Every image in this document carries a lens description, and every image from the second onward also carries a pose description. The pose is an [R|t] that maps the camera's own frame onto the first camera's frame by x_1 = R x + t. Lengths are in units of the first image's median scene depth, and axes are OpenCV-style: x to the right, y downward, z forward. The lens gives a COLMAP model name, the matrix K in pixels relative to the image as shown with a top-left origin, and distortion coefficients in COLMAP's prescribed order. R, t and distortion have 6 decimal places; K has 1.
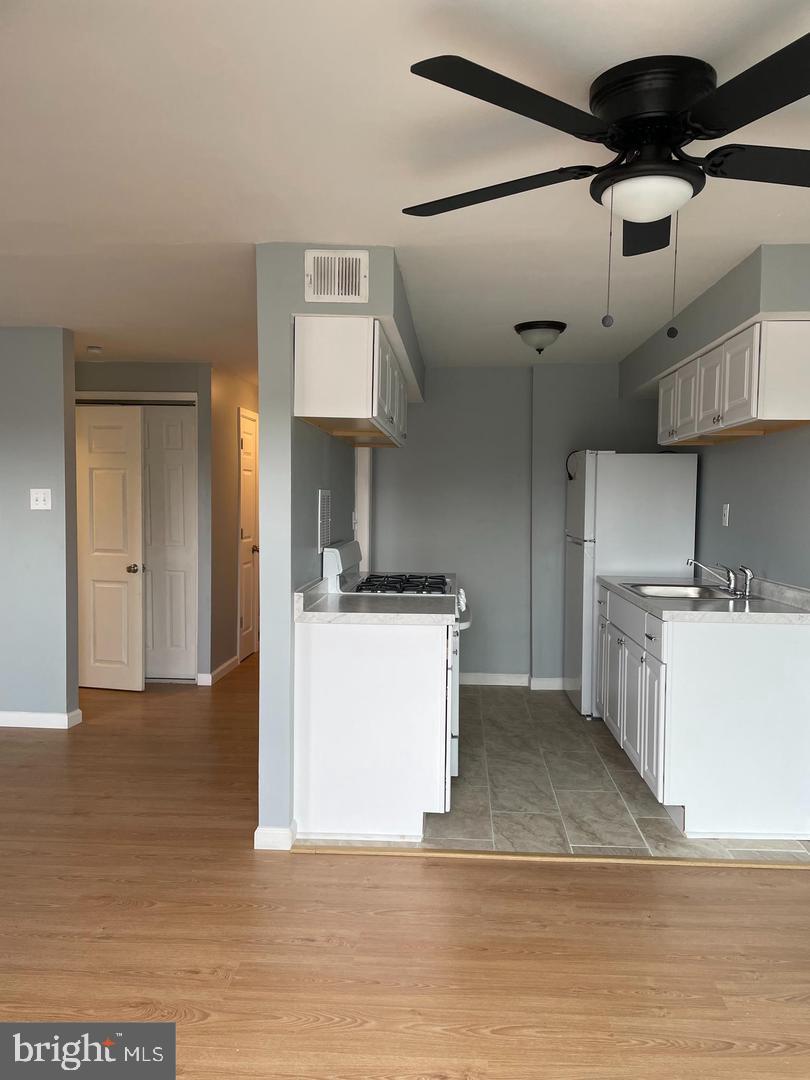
lens RADIAL K [[816.9, 0, 407.8], [0, 816.9, 541.7], [0, 0, 1]] dist [0.043701, -0.025763]
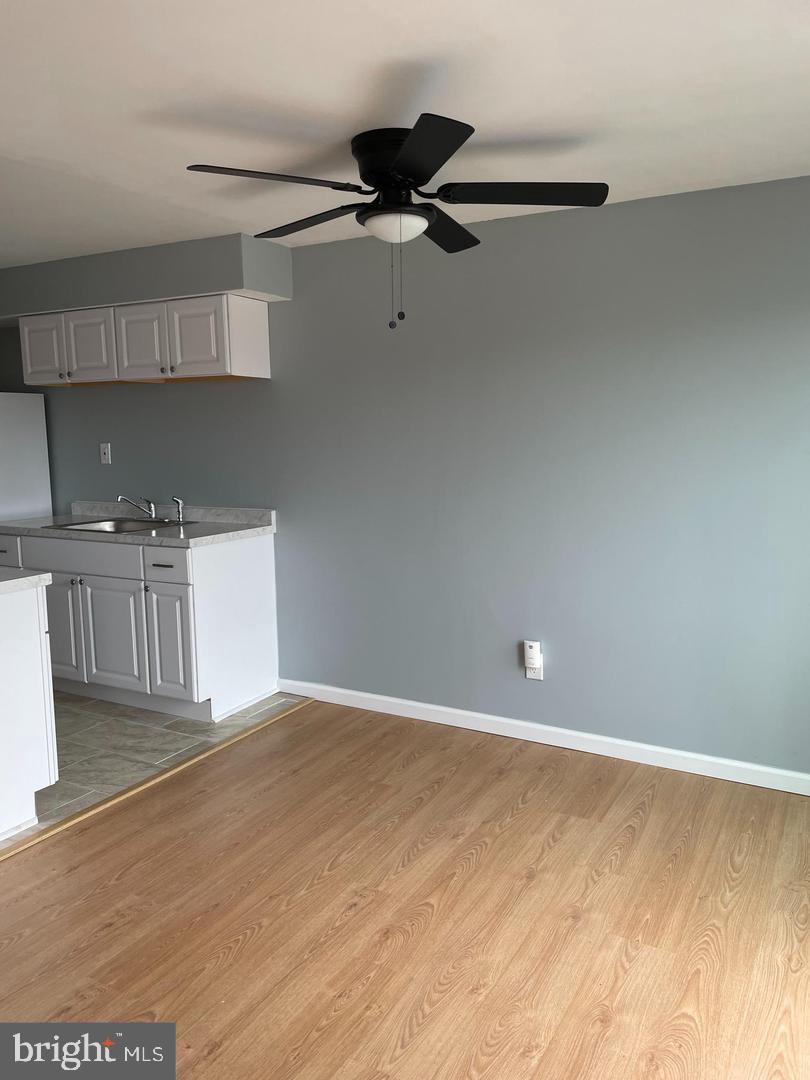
lens RADIAL K [[816.9, 0, 406.5], [0, 816.9, 536.7], [0, 0, 1]] dist [0.043701, -0.025763]
pose [[0.454338, -0.138315, 0.880026, -0.564566], [0.069287, 0.990367, 0.119887, -0.036346], [-0.888131, 0.006505, 0.459545, 0.200654]]
